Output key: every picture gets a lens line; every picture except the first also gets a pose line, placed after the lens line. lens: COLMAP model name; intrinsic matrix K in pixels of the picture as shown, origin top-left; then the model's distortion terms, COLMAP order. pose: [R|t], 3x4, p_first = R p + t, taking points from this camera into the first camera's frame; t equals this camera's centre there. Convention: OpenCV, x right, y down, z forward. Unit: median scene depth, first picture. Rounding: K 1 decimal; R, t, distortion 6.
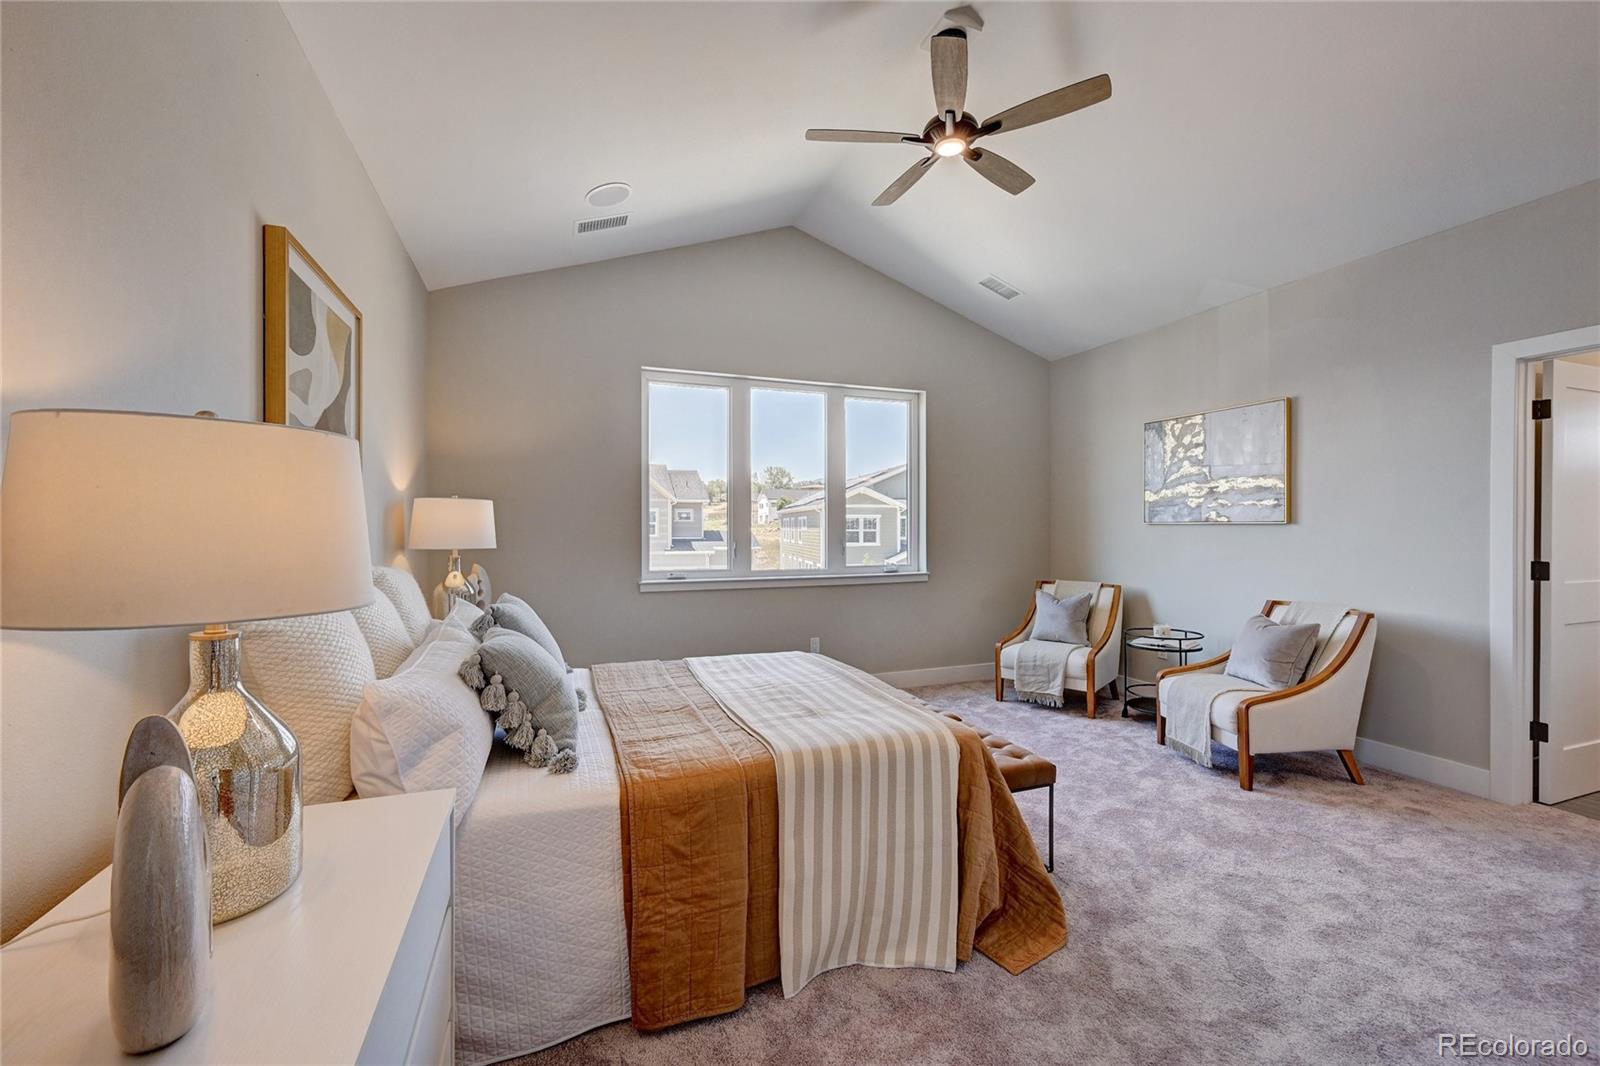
lens RADIAL K [[642.3, 0, 801.9], [0, 642.3, 529.4], [0, 0, 1]] dist [0.001768, -0.000621]
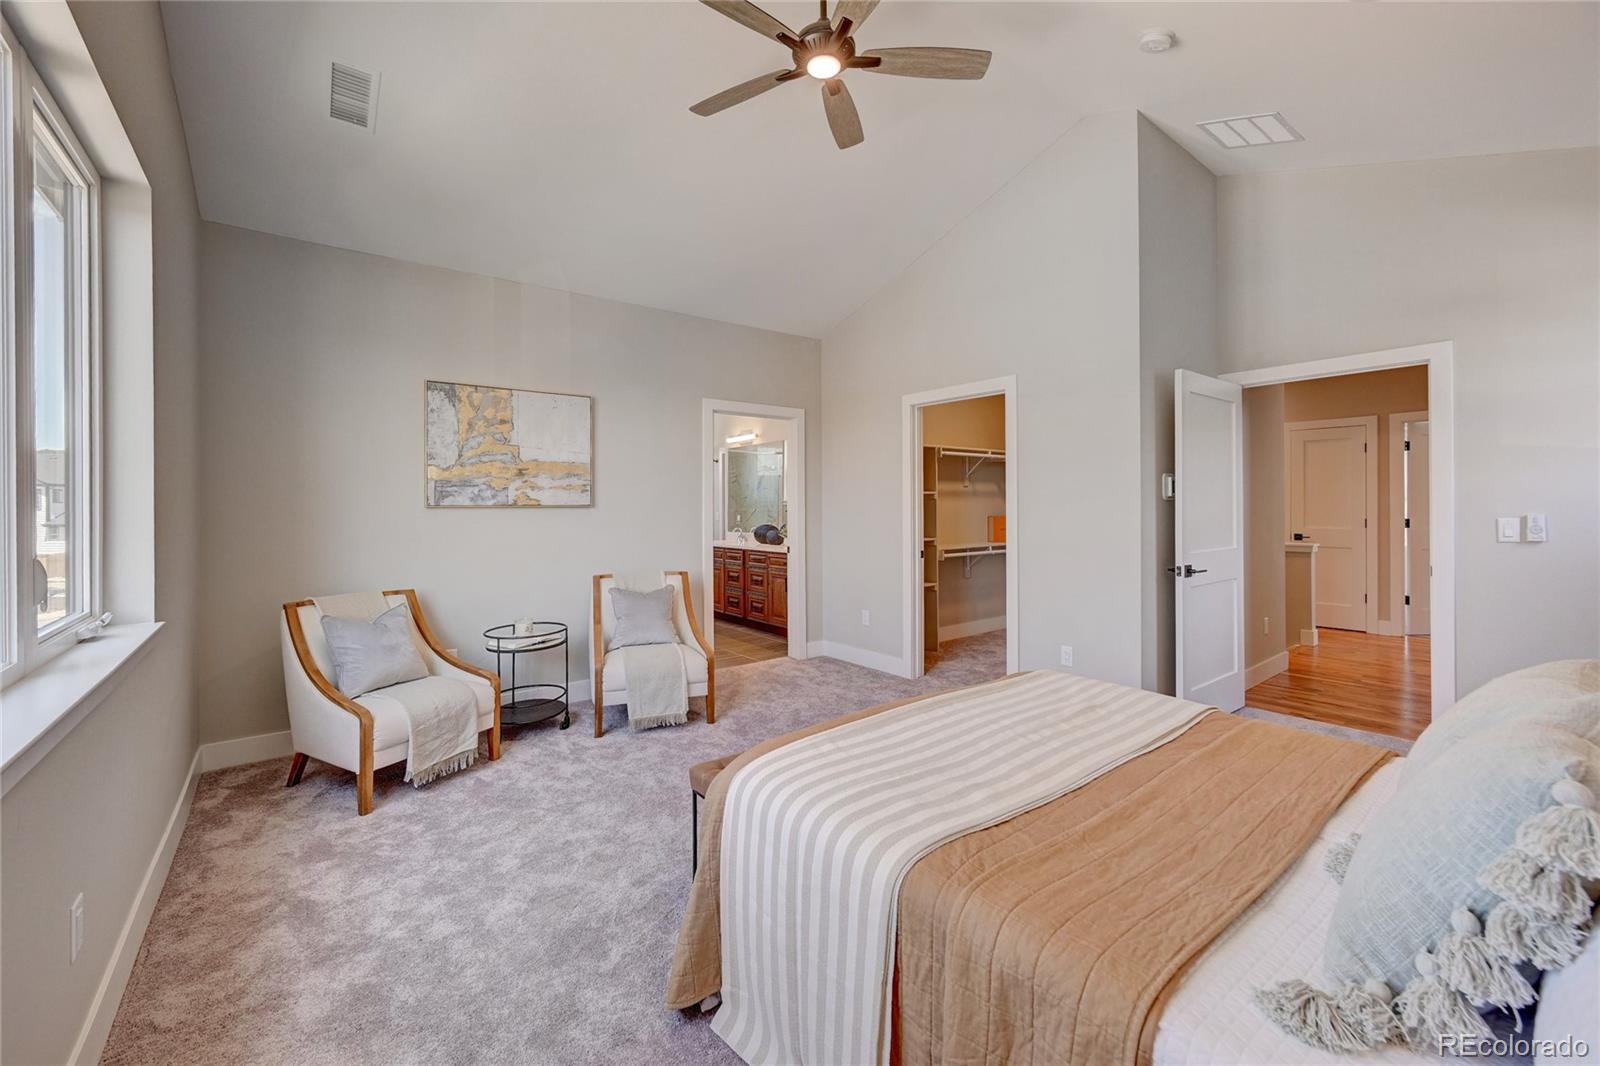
lens RADIAL K [[642.3, 0, 801.9], [0, 642.3, 508.3], [0, 0, 1]] dist [0.001768, -0.000621]
pose [[-0.283682, -0.001583, 0.958917, -0.382759], [0.008496, 0.999955, 0.004164, -0.007133], [-0.958881, 0.009329, -0.283656, 0.838997]]
